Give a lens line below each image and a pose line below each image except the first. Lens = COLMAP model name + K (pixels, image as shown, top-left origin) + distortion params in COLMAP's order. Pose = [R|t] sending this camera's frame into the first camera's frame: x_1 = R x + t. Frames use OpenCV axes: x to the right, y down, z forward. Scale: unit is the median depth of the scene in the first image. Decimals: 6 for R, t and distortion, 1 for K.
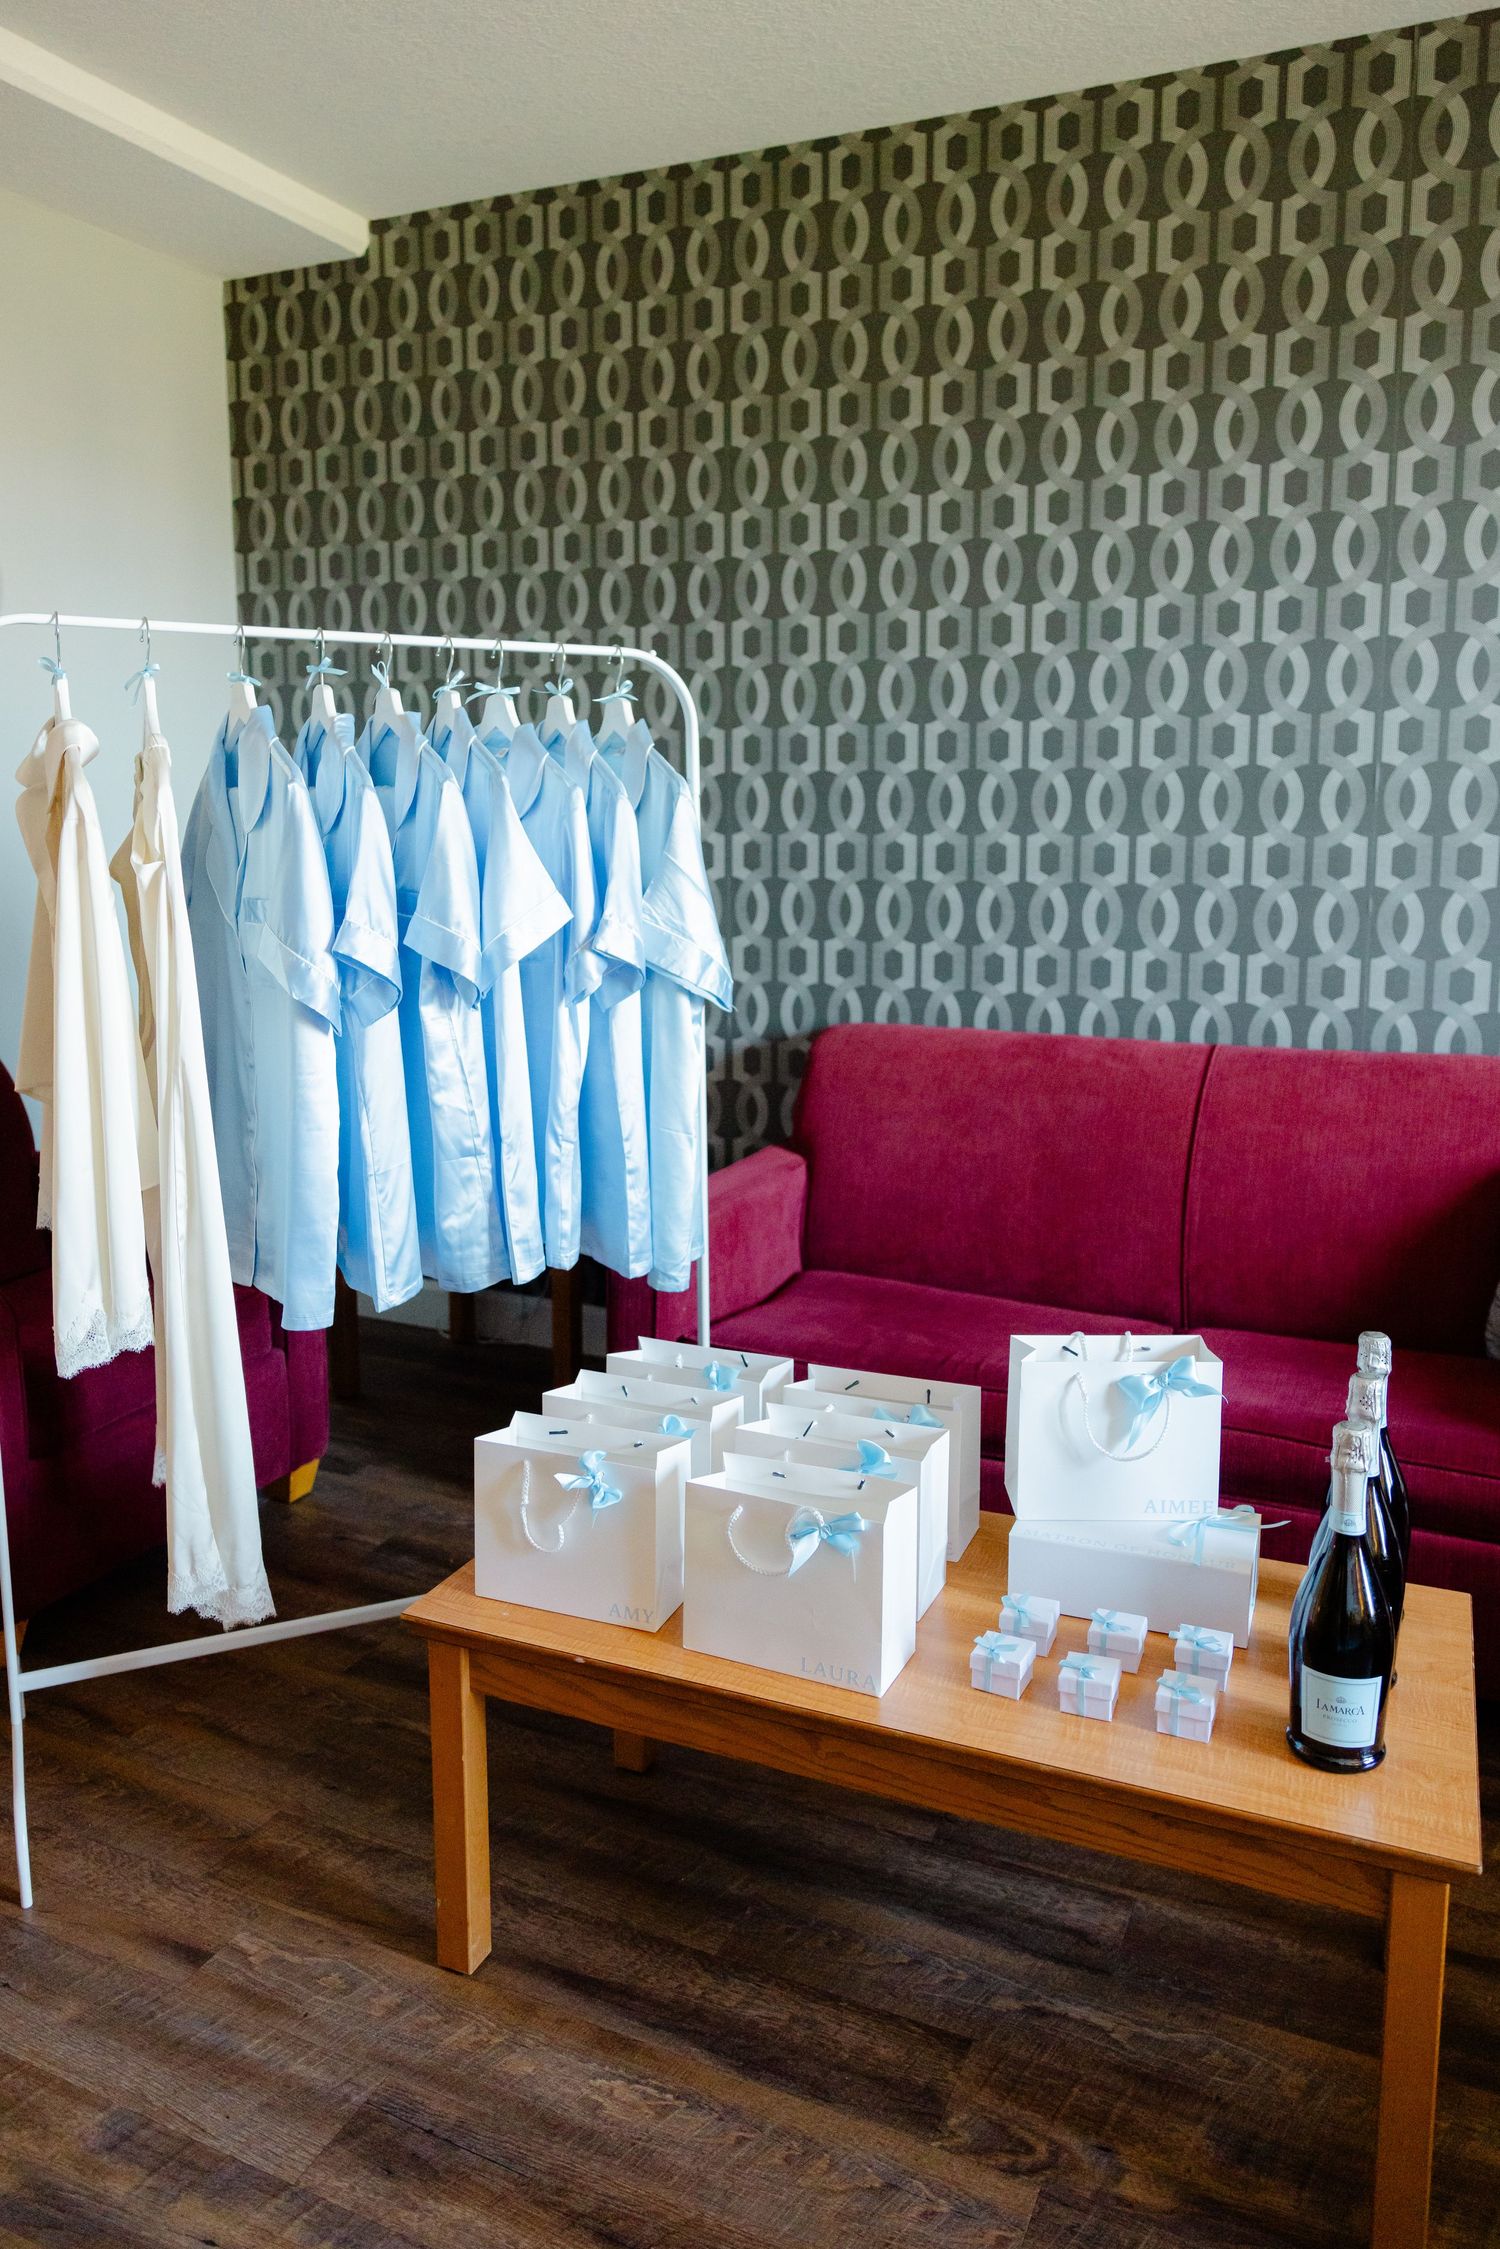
lens RADIAL K [[1586.5, 0, 737.8], [0, 1586.5, 1085.2], [0, 0, 1]] dist [0.006514, 0.001365]
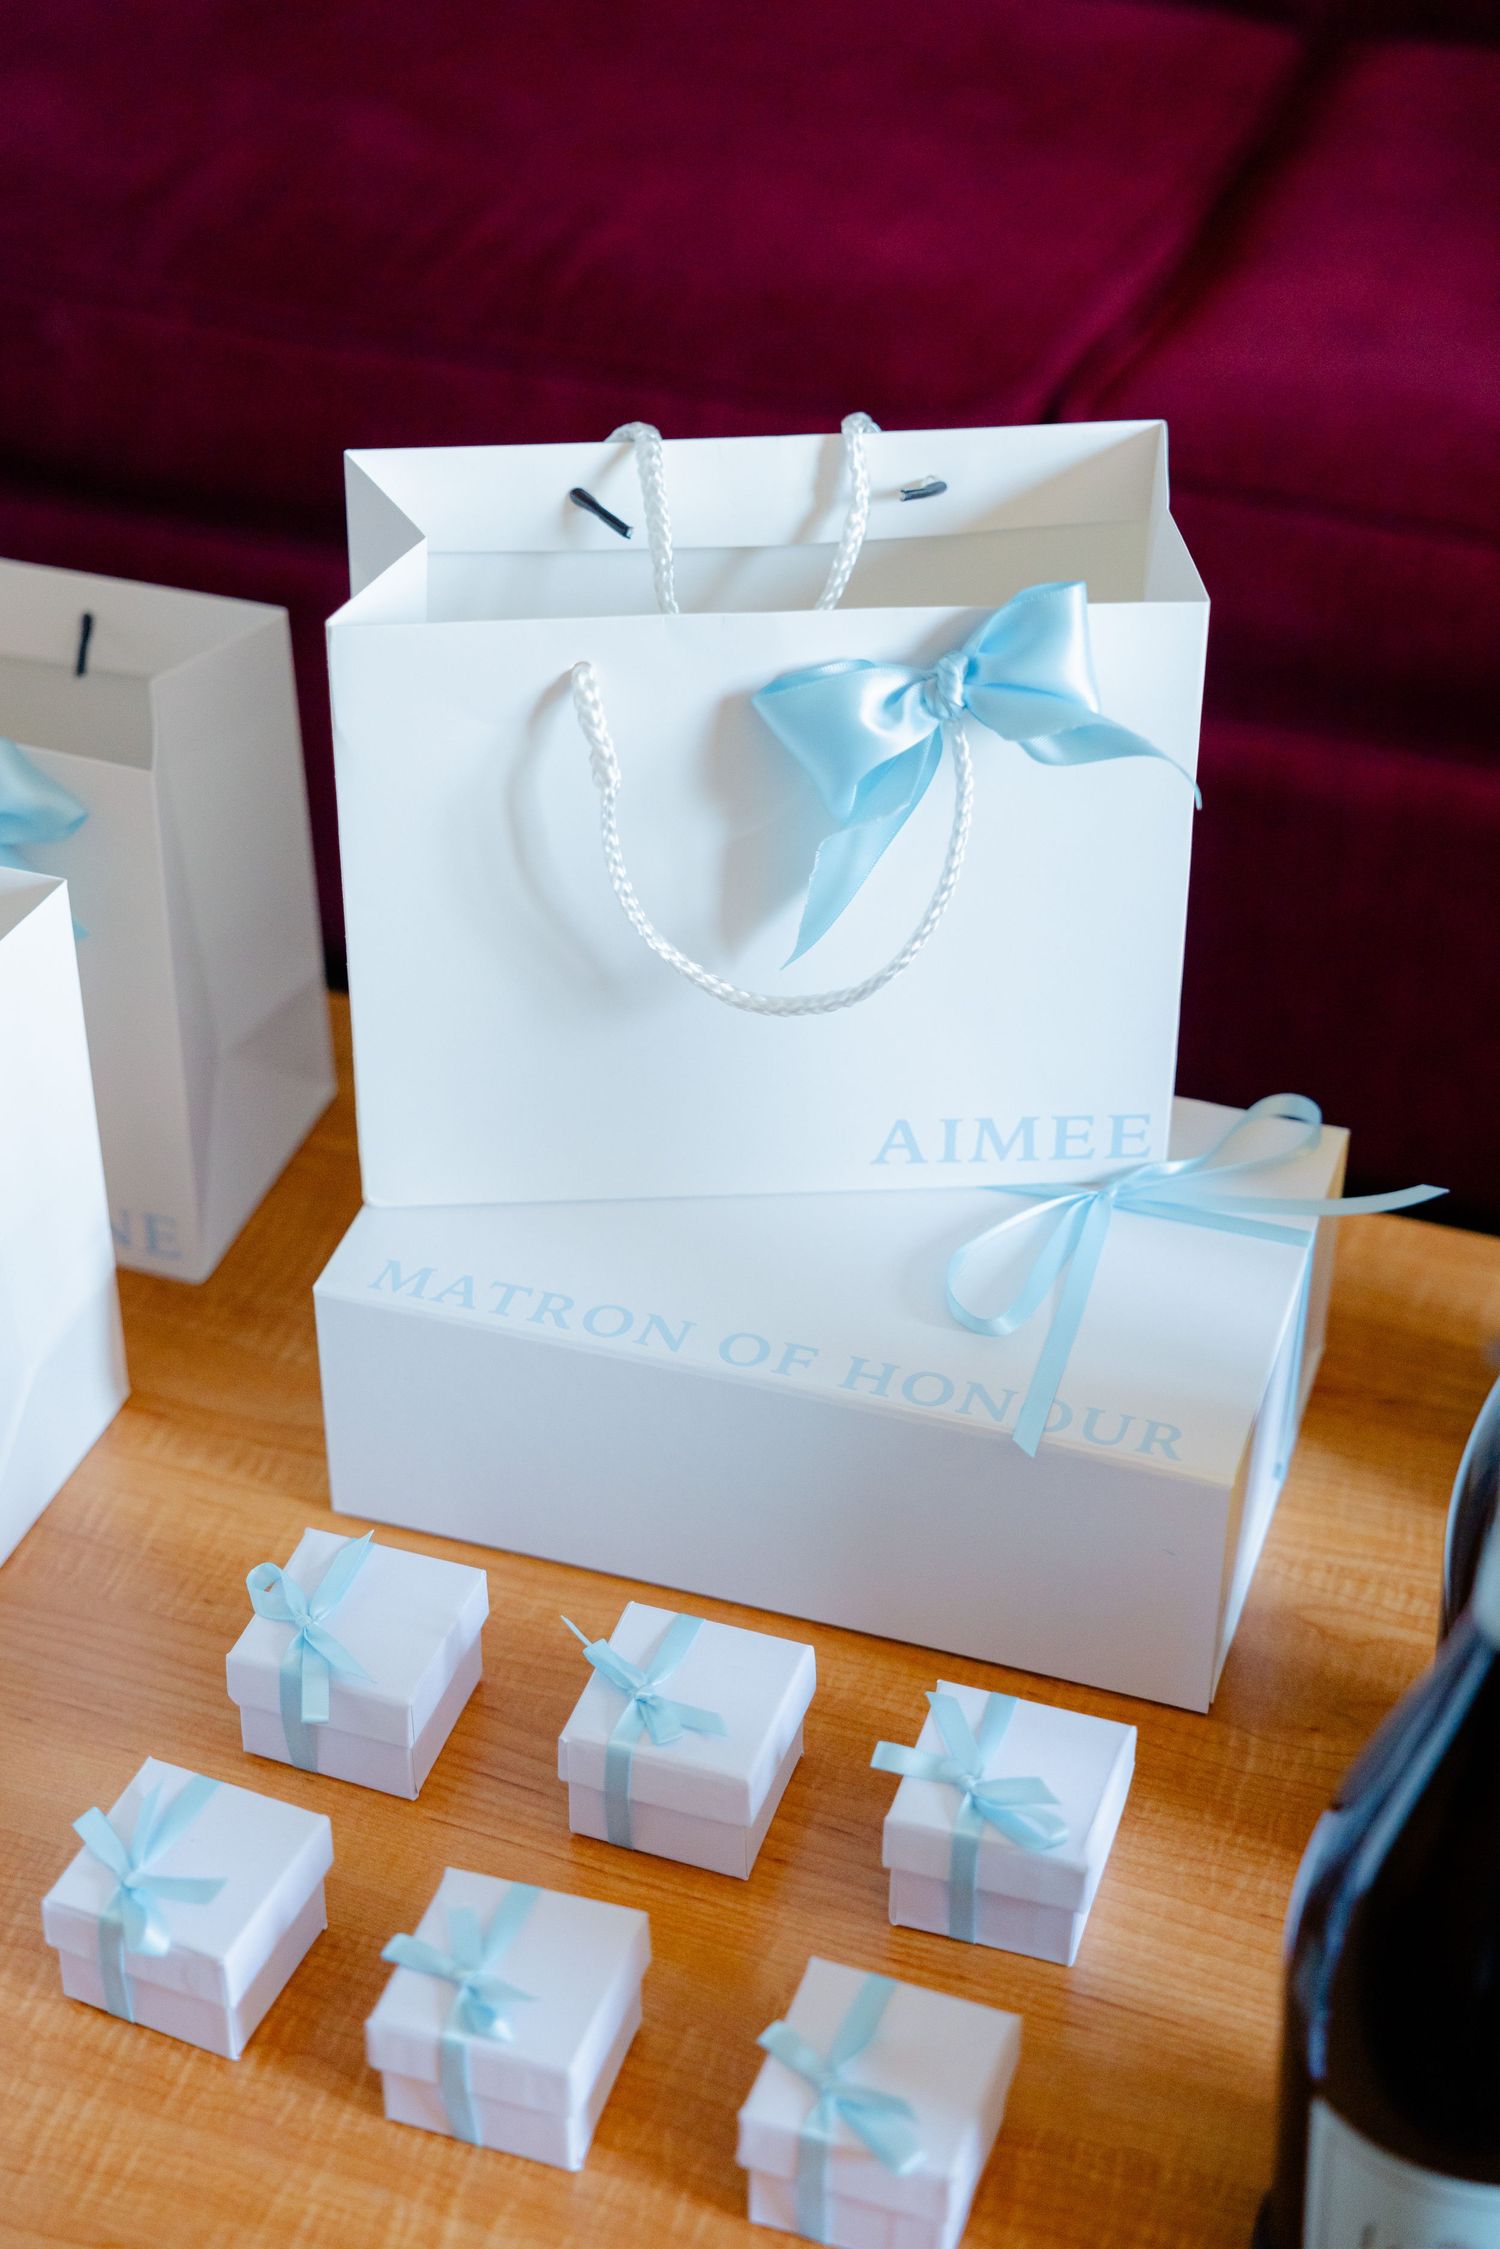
lens RADIAL K [[3970.9, 0, 750.0], [0, 3970.9, 1124.5], [0, 0, 1]] dist [0.013560, 0.060865]
pose [[0.997097, -0.039094, 0.065334, 0.199818], [0.003006, 0.877652, 0.479288, -0.034859], [-0.076078, -0.477701, 0.875222, 0.468514]]
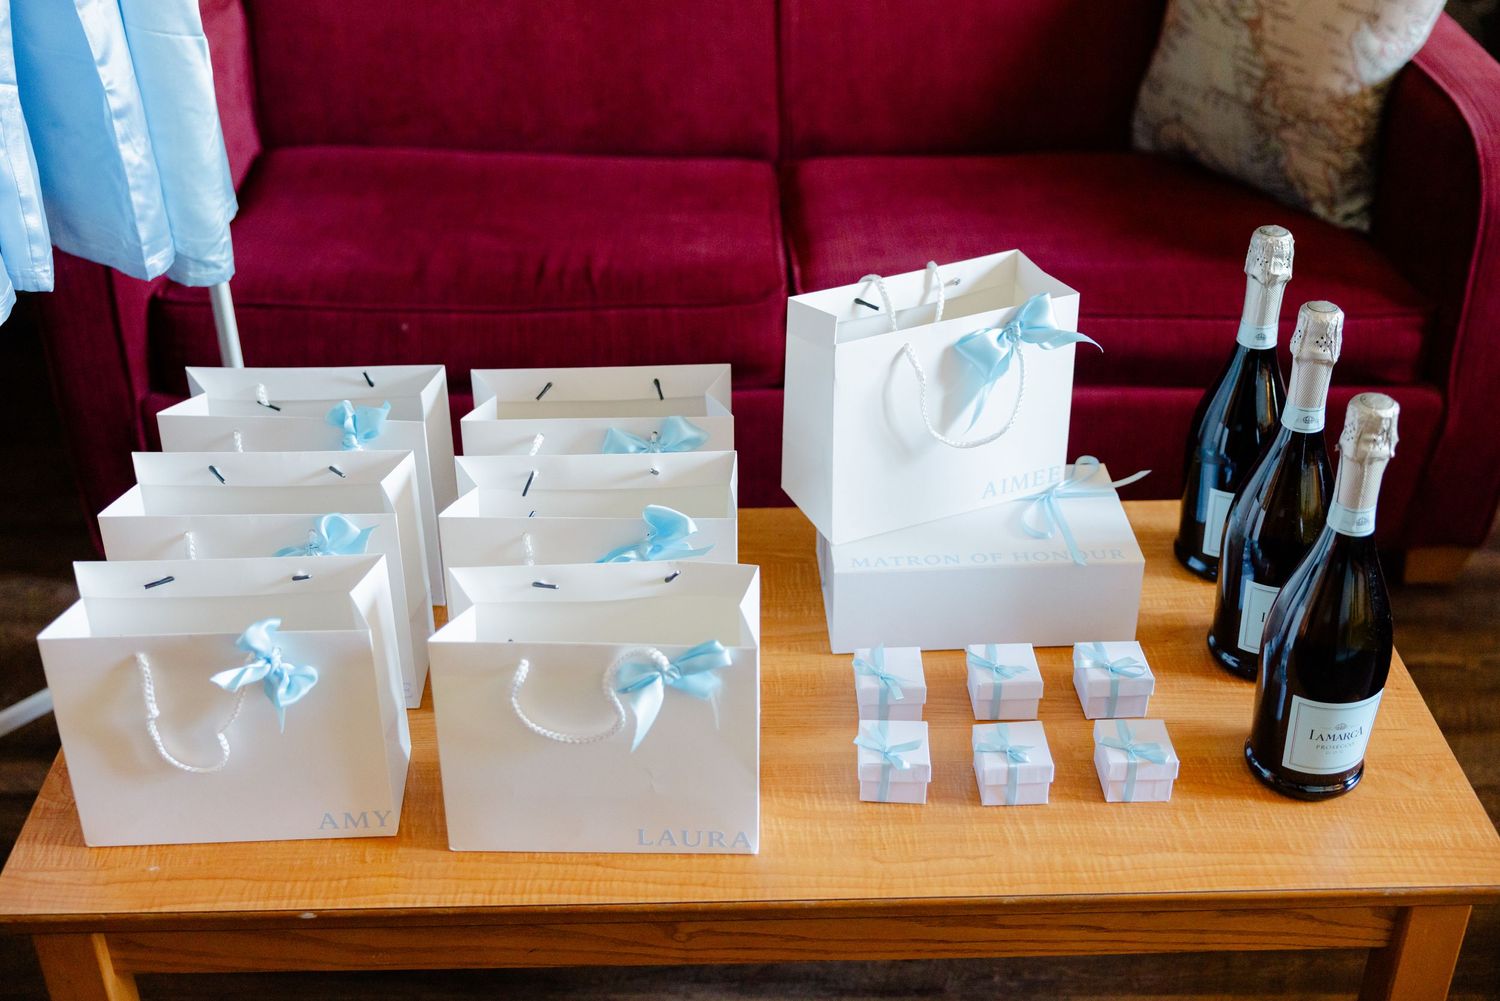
lens RADIAL K [[1772.2, 0, 750.0], [0, 1772.2, 500.5], [0, 0, 1]] dist [0.009081, -0.019548]
pose [[0.907371, -0.224749, 0.355199, -0.148966], [0.071319, 0.915113, 0.396840, -0.075849], [-0.414237, -0.334749, 0.846375, 0.333952]]
